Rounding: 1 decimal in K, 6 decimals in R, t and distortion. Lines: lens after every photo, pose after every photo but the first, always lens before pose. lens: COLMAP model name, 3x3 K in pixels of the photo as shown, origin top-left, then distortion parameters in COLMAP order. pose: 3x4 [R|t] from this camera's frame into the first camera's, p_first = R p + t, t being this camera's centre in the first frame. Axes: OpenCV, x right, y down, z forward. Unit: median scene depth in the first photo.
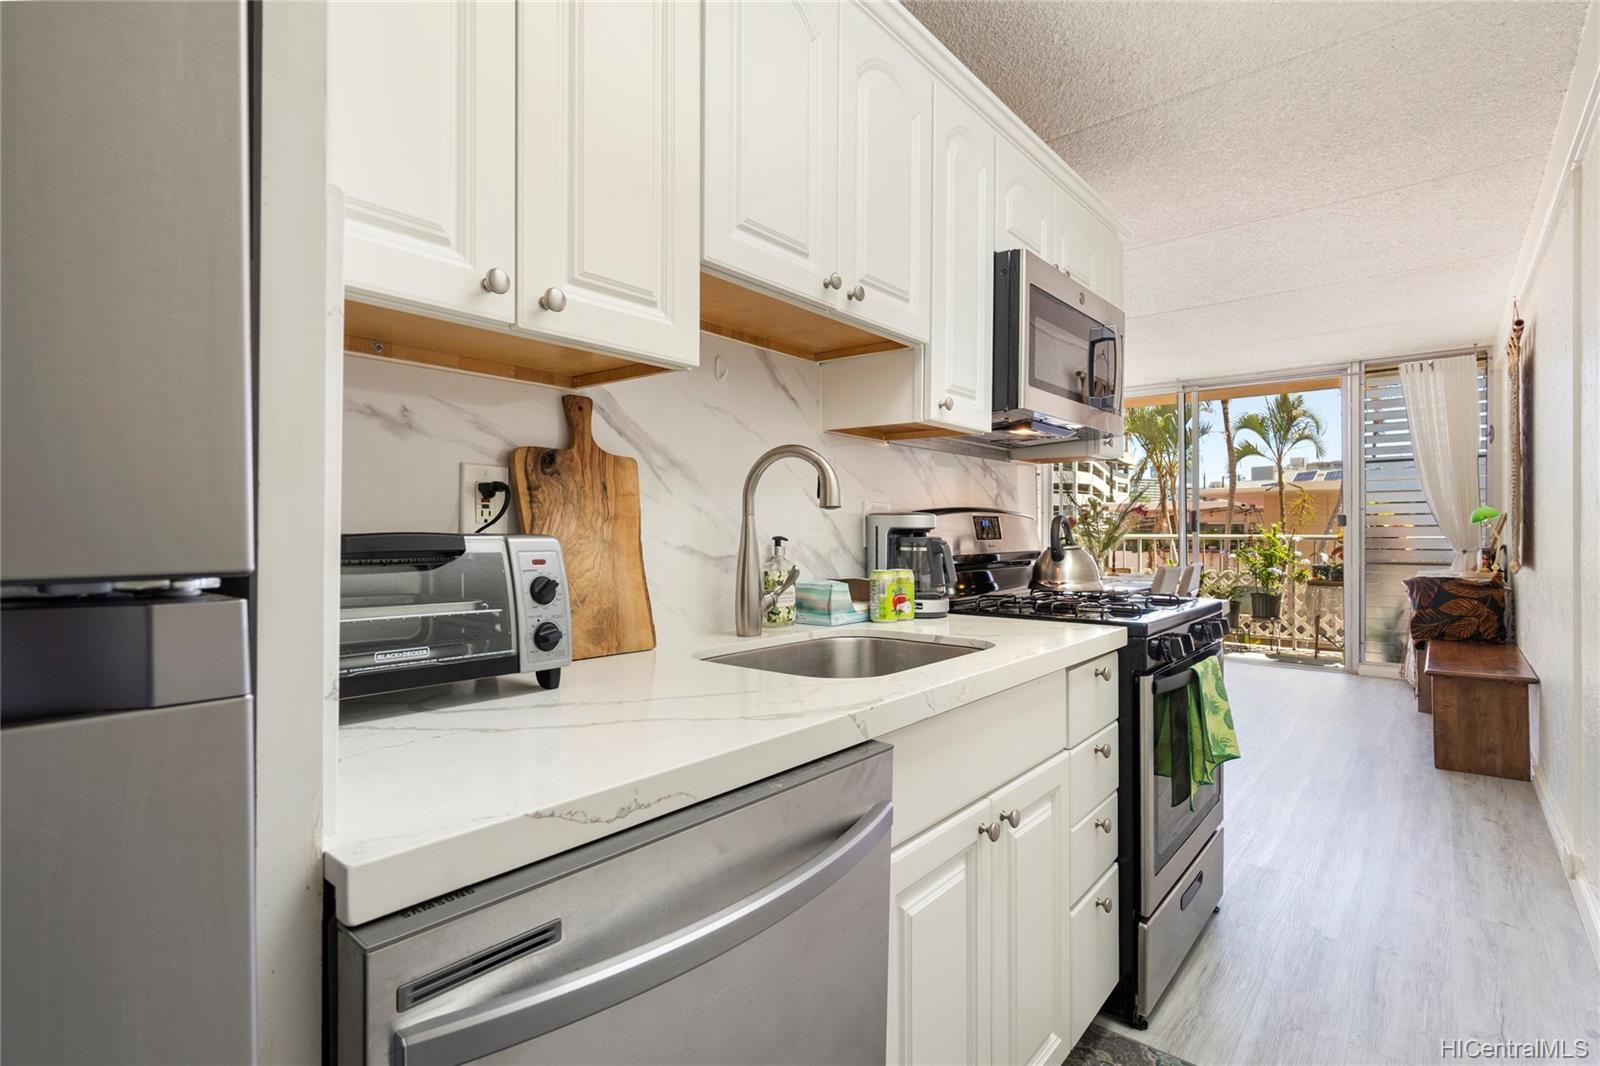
lens RADIAL K [[752.5, 0, 796.4], [0, 752.5, 528.2], [0, 0, 1]] dist [-0.002515, 0.000773]
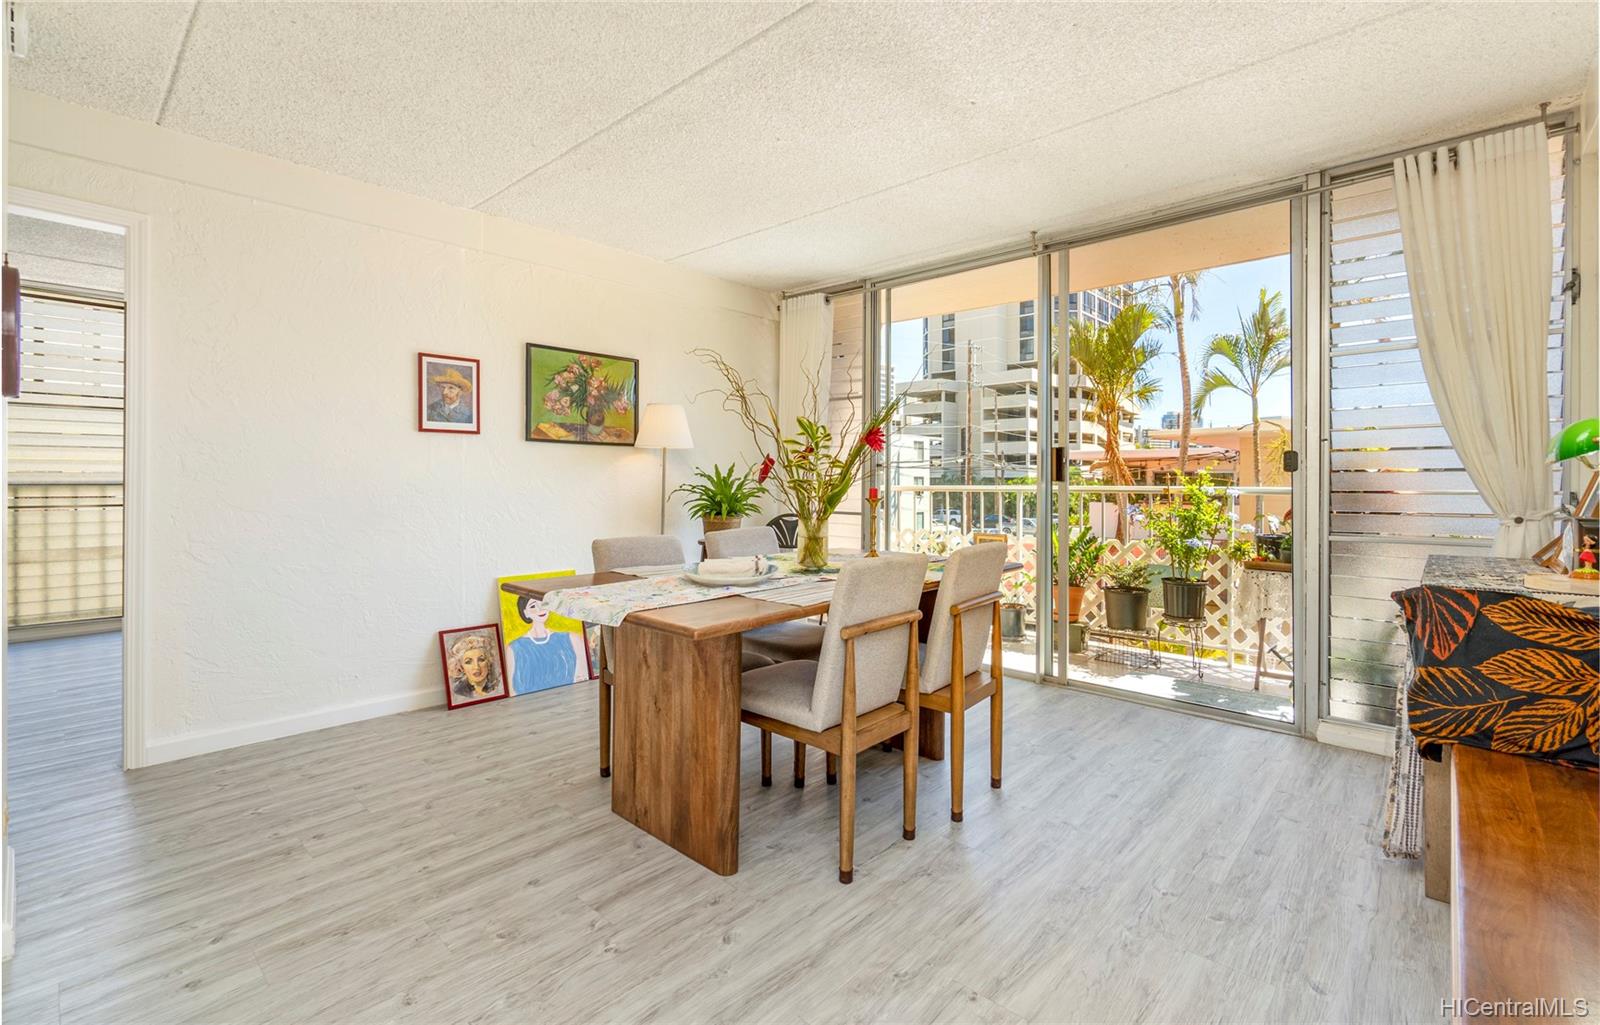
lens RADIAL K [[704.3, 0, 835.2], [0, 704.3, 484.1], [0, 0, 1]] dist [0.000751, -0.000310]
pose [[0.999957, -0.001252, -0.009160, 0.336672], [0.001320, 0.999972, 0.007419, 0.002385], [0.009151, -0.007431, 0.999931, 0.405579]]
